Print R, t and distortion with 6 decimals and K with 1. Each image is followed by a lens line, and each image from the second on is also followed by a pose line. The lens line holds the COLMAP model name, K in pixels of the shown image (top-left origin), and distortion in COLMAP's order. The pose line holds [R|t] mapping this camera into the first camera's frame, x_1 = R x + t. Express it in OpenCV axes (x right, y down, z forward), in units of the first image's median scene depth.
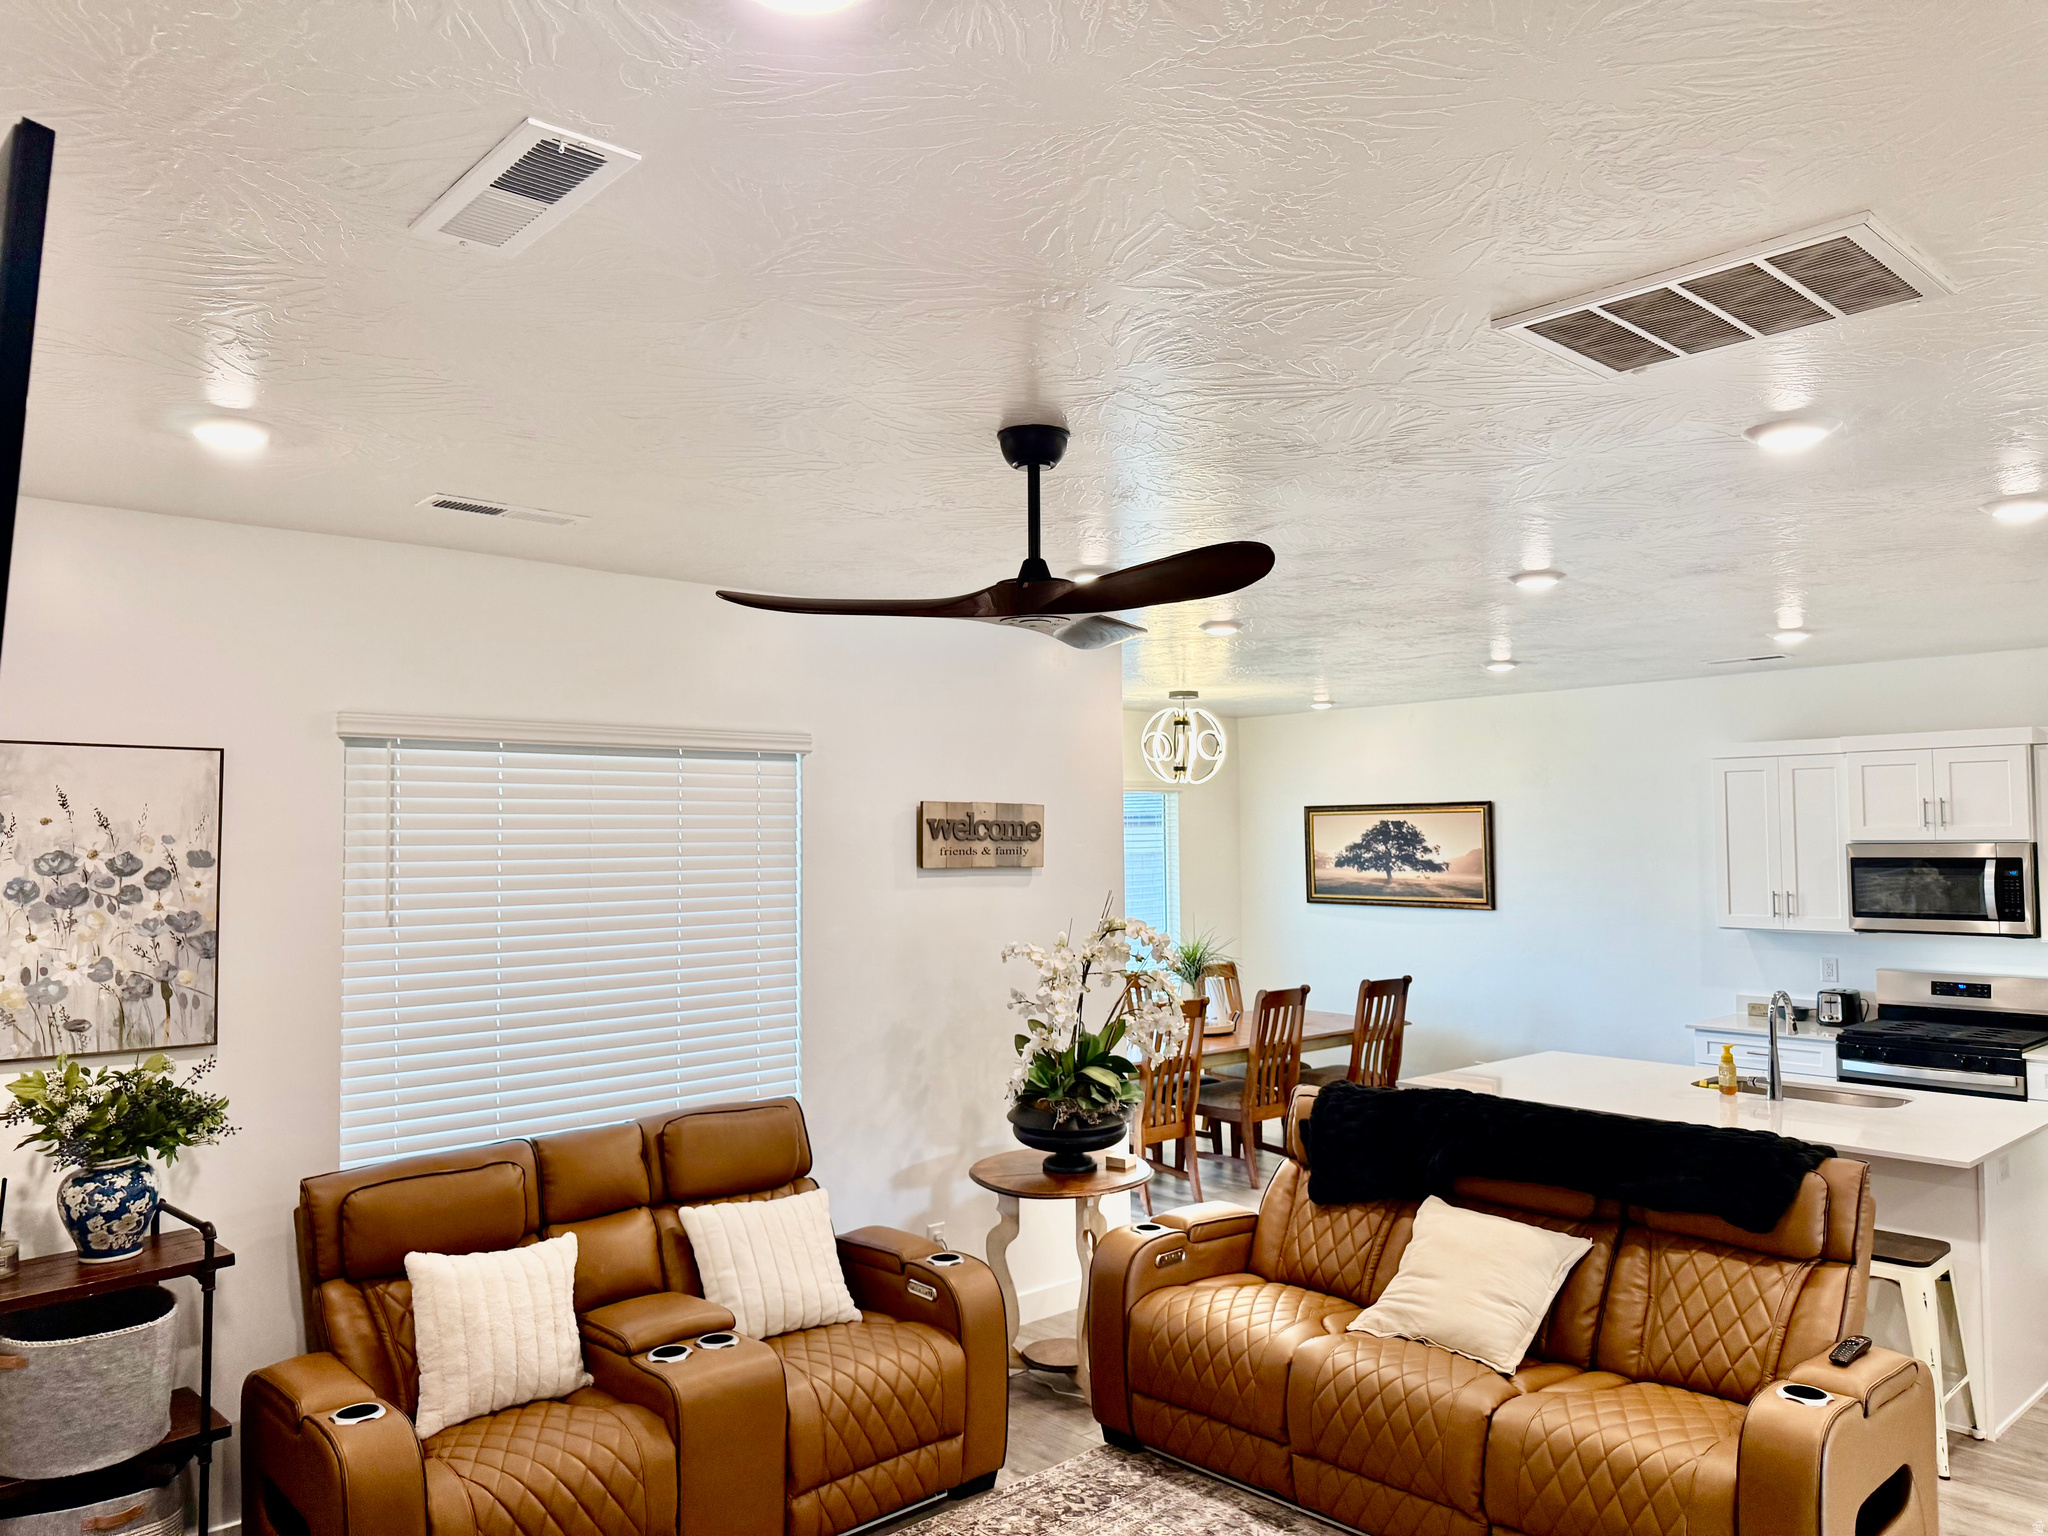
lens RADIAL K [[1440.6, 0, 1028.2], [0, 1440.6, 768.7], [0, 0, 1]] dist [0.069434, -0.090449]
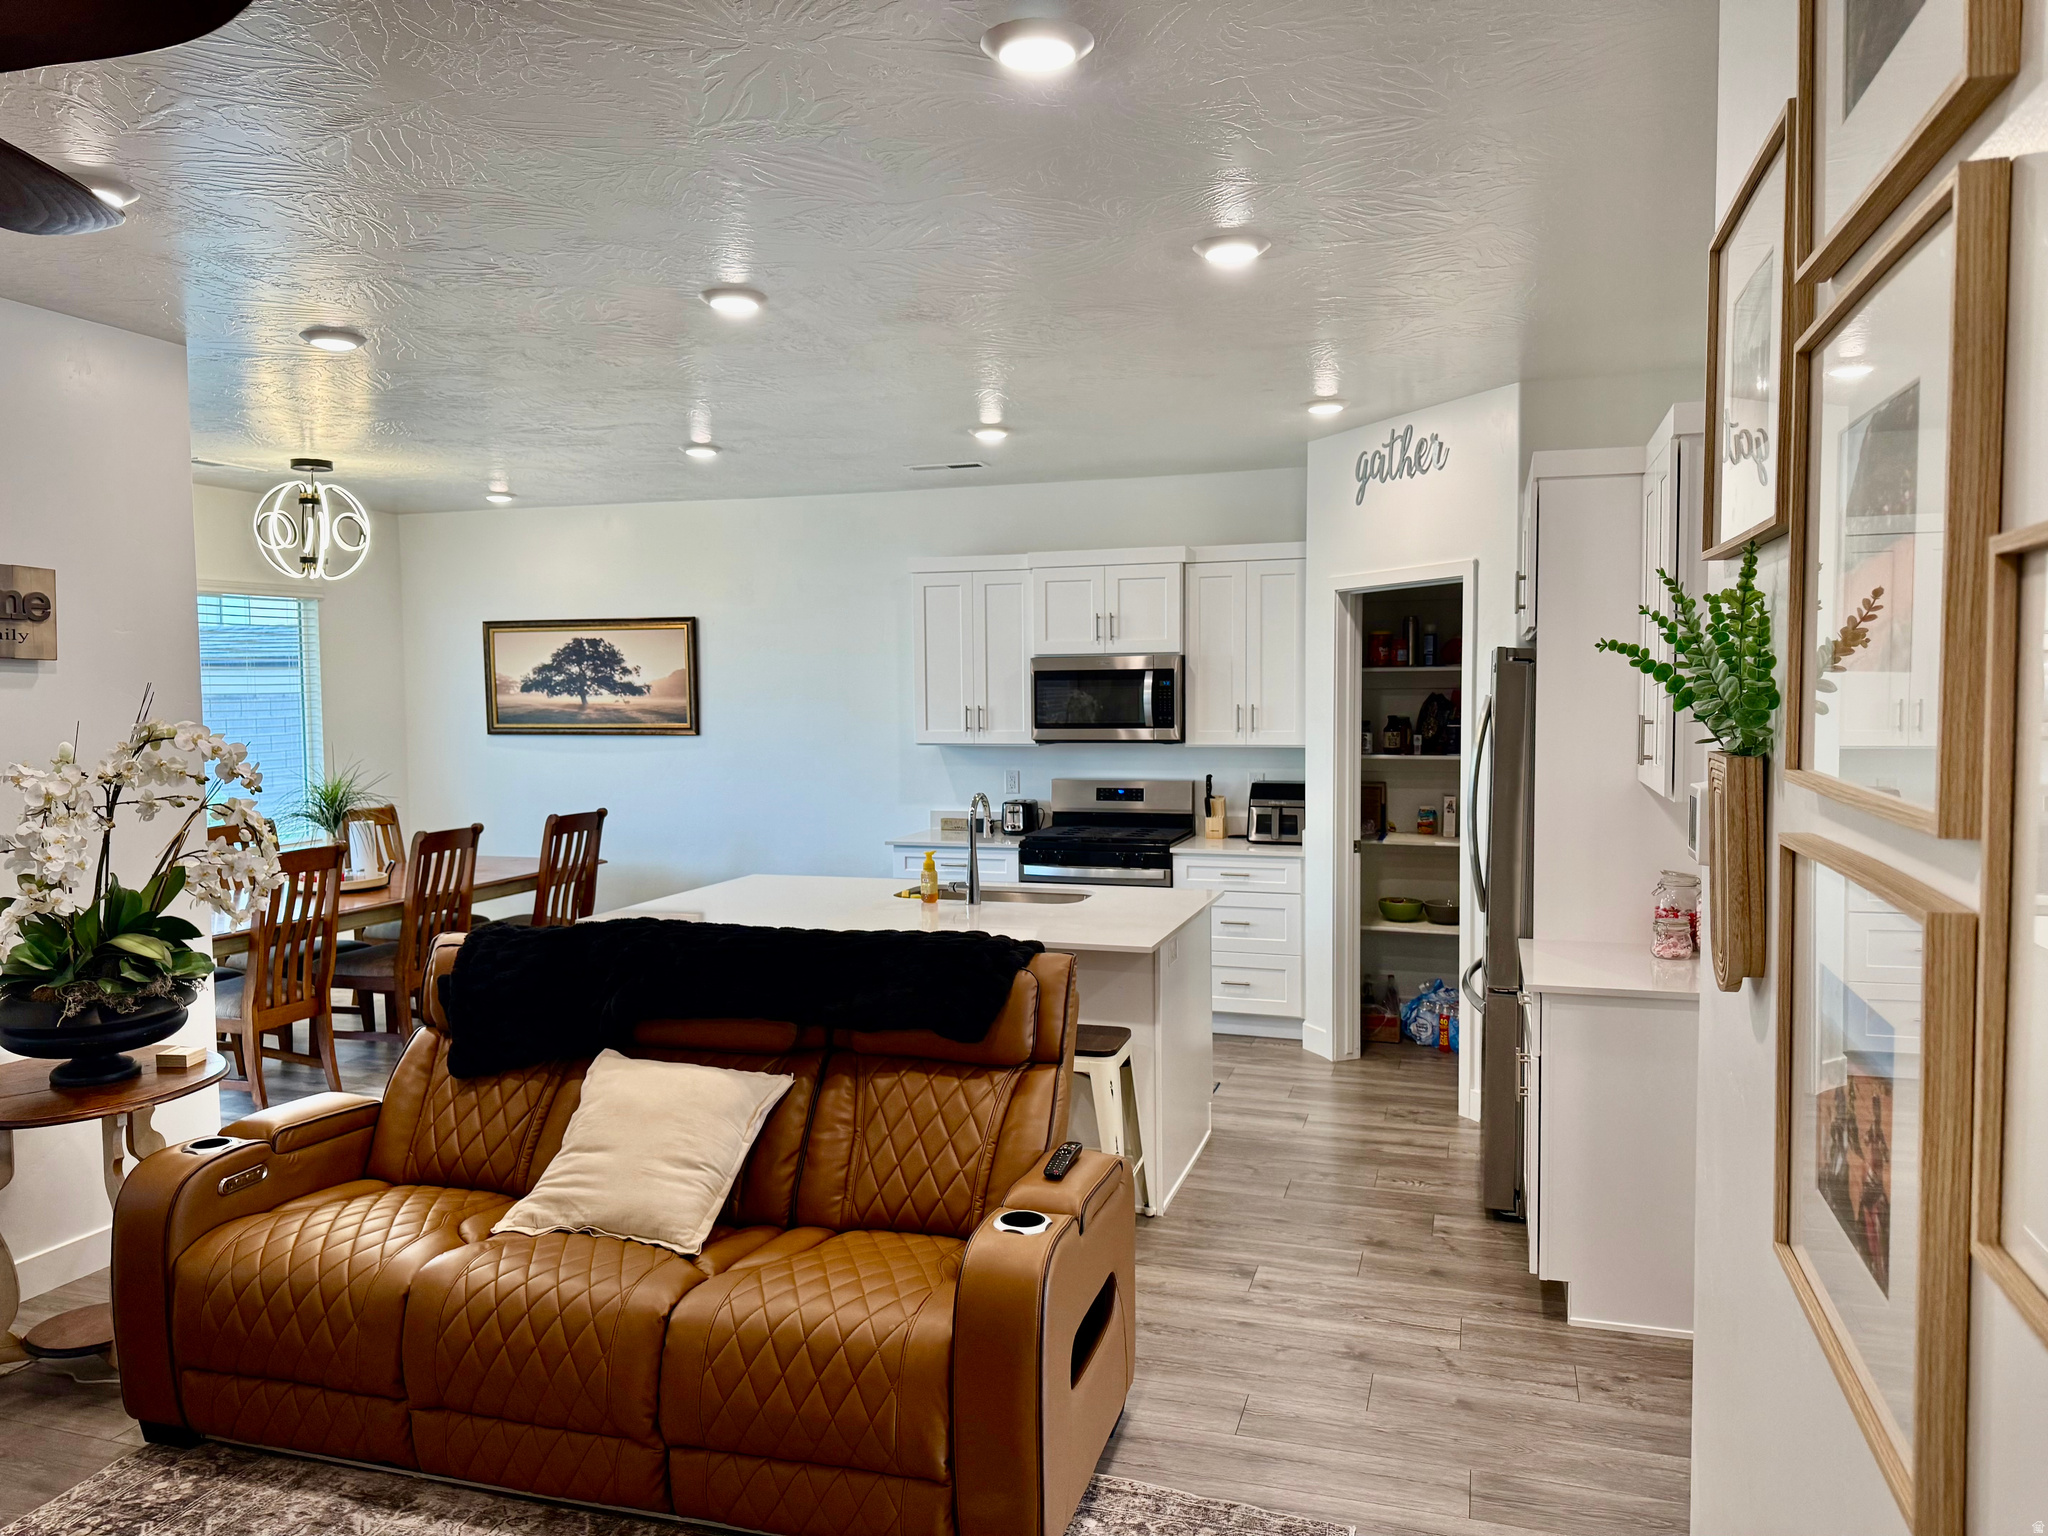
lens RADIAL K [[1440.6, 0, 1028.2], [0, 1440.6, 768.7], [0, 0, 1]] dist [0.069434, -0.090449]
pose [[0.863667, -0.027056, 0.503337, 0.068258], [-0.022513, 0.995491, 0.092140, 0.051514], [-0.503561, -0.090910, 0.859164, 0.177789]]
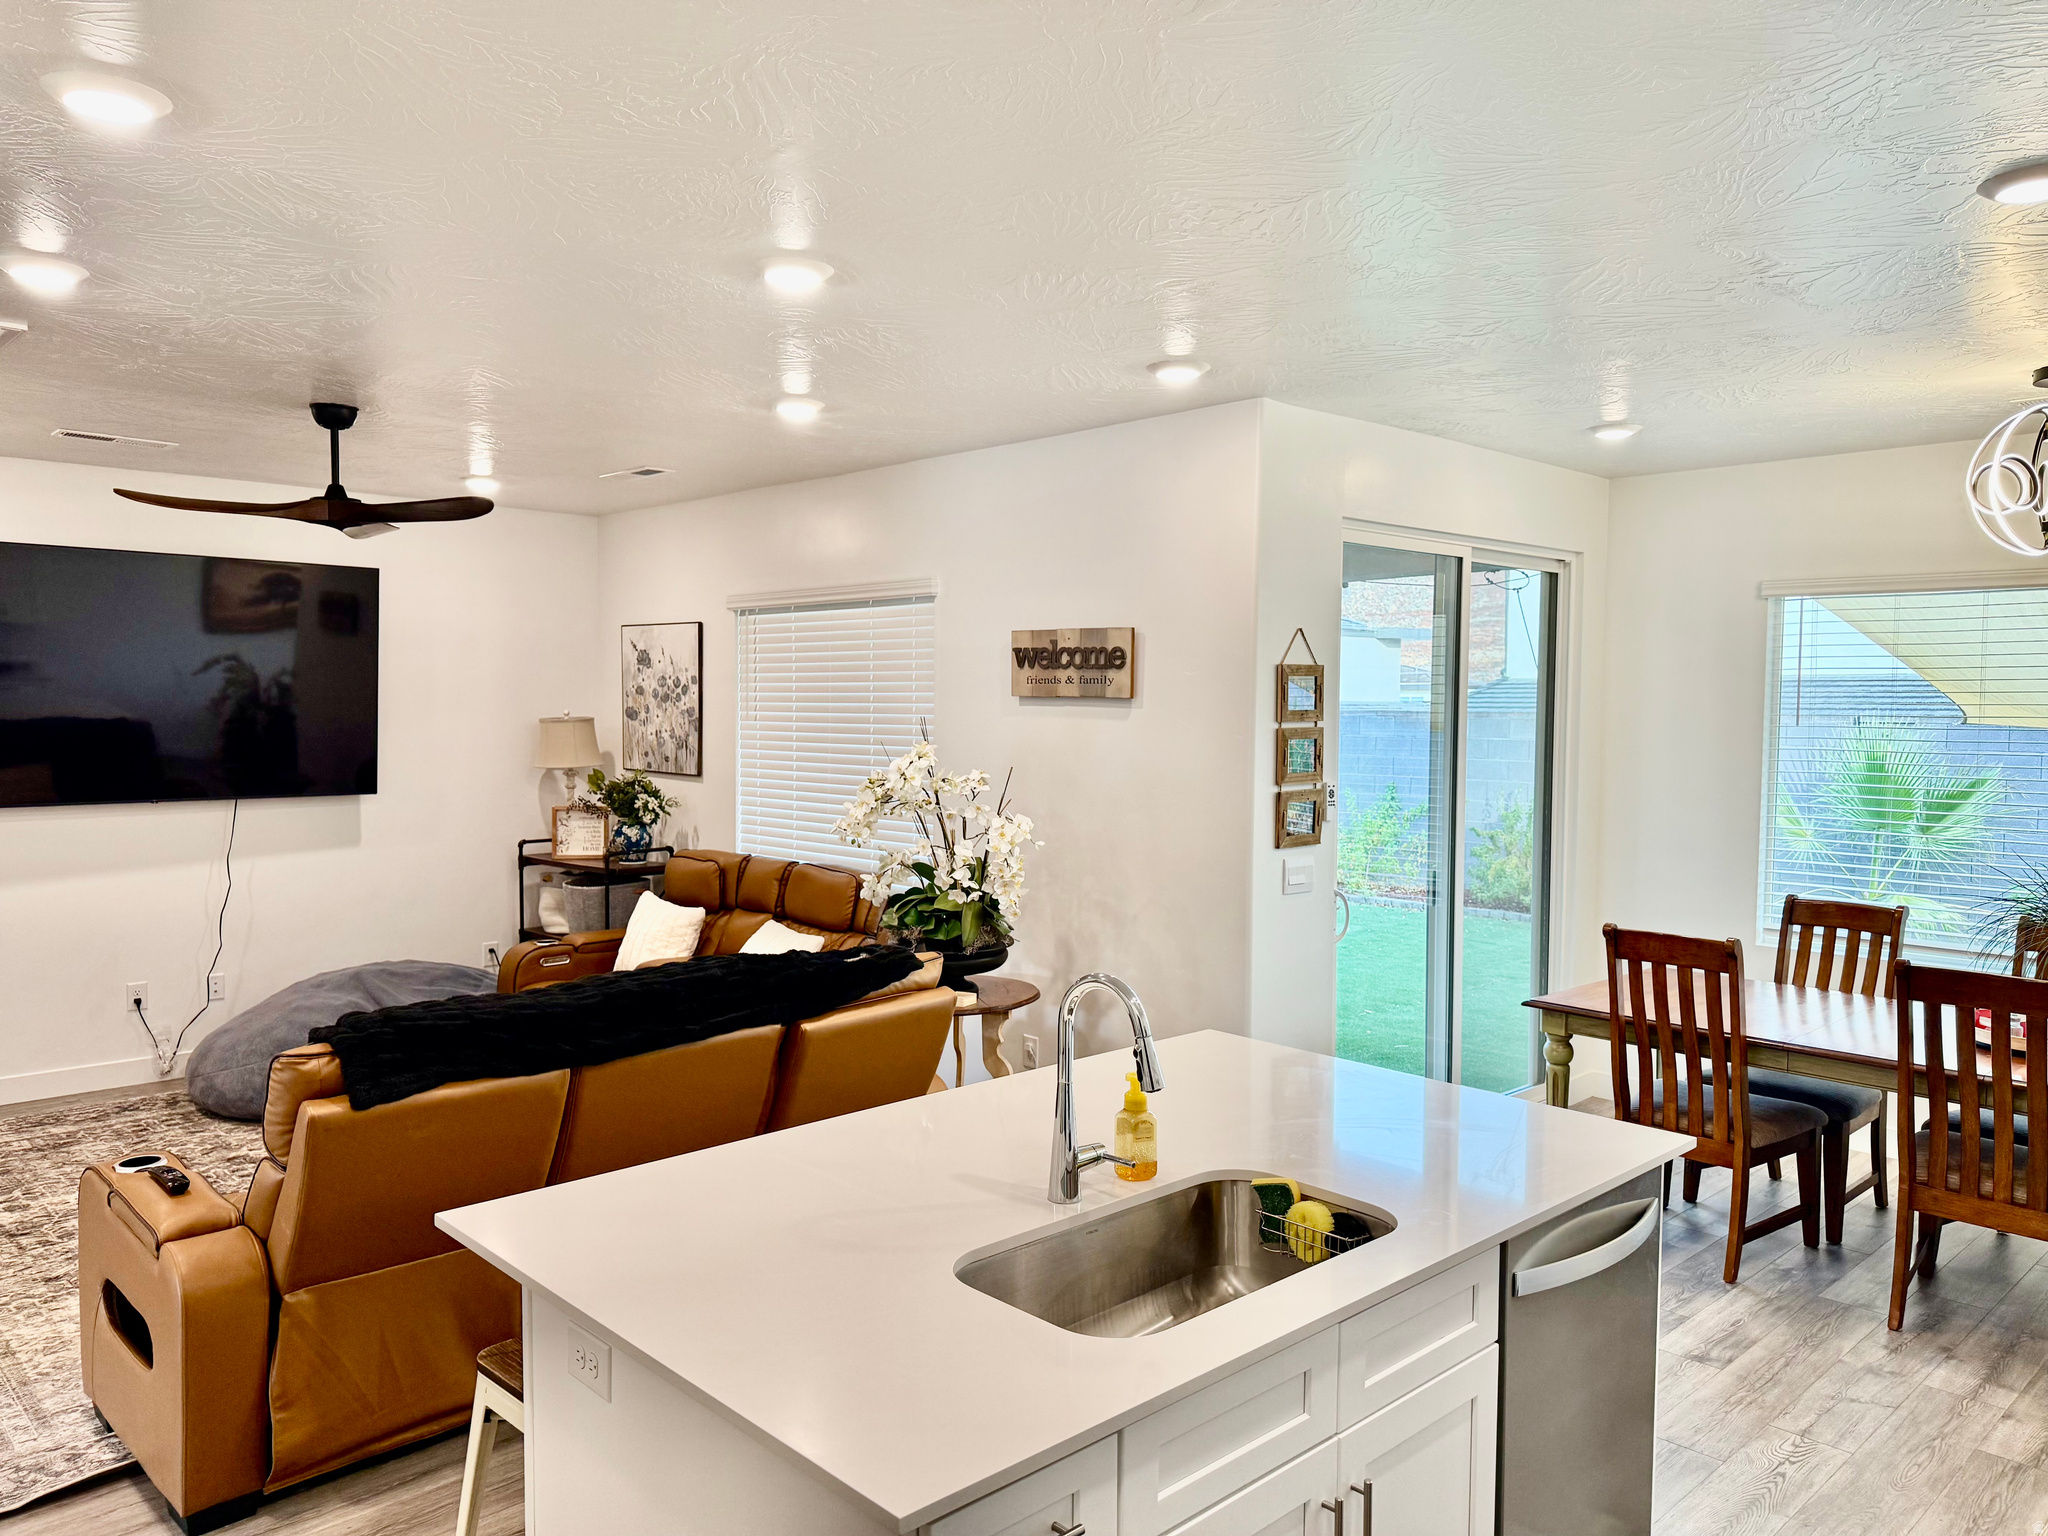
lens RADIAL K [[1440.6, 0, 1028.2], [0, 1440.6, 768.7], [0, 0, 1]] dist [0.069434, -0.090449]
pose [[0.014694, 0.058618, -0.998172, 1.020178], [0.045321, 0.997215, 0.059229, 0.064347], [0.998864, -0.046108, 0.011996, 1.061751]]
